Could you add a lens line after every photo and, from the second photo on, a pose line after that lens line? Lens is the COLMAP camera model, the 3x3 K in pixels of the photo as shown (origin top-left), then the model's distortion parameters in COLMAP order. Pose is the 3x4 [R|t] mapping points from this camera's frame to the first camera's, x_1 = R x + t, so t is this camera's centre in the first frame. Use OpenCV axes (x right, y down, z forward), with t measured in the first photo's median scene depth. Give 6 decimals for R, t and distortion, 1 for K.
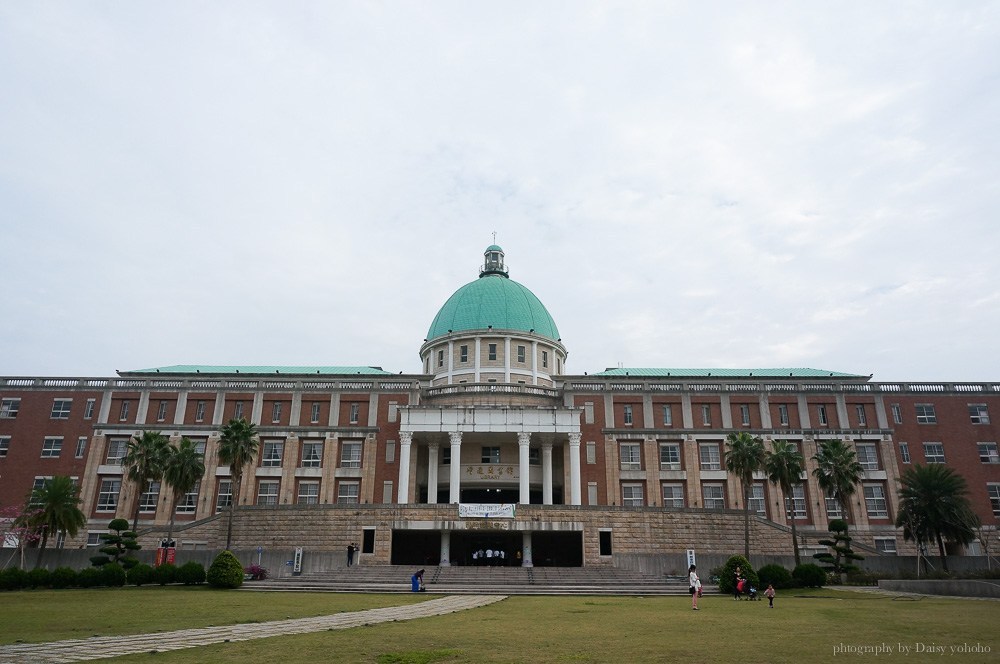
lens RADIAL K [[674.9, 0, 504.4], [0, 674.9, 297.5], [0, 0, 1]] dist [-0.040763, 0.012826]
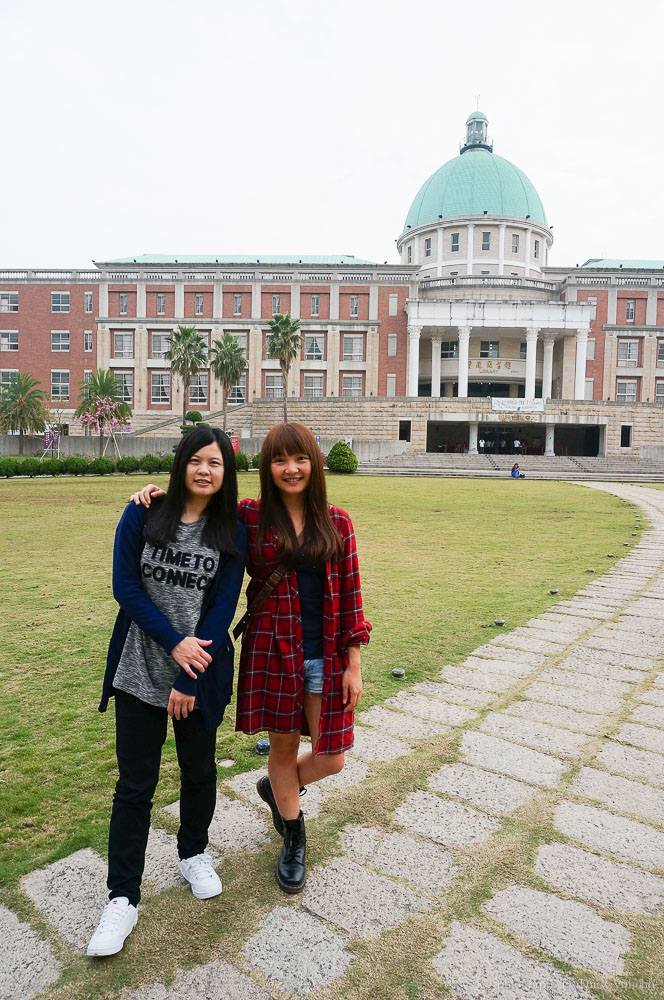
lens RADIAL K [[674.9, 0, 332.3], [0, 674.9, 494.9], [0, 0, 1]] dist [-0.040763, 0.012826]
pose [[0.999138, 0.016950, -0.037903, -0.219422], [0.001041, 0.902364, 0.430973, -0.001884], [0.041508, -0.430641, 0.901568, -0.001754]]
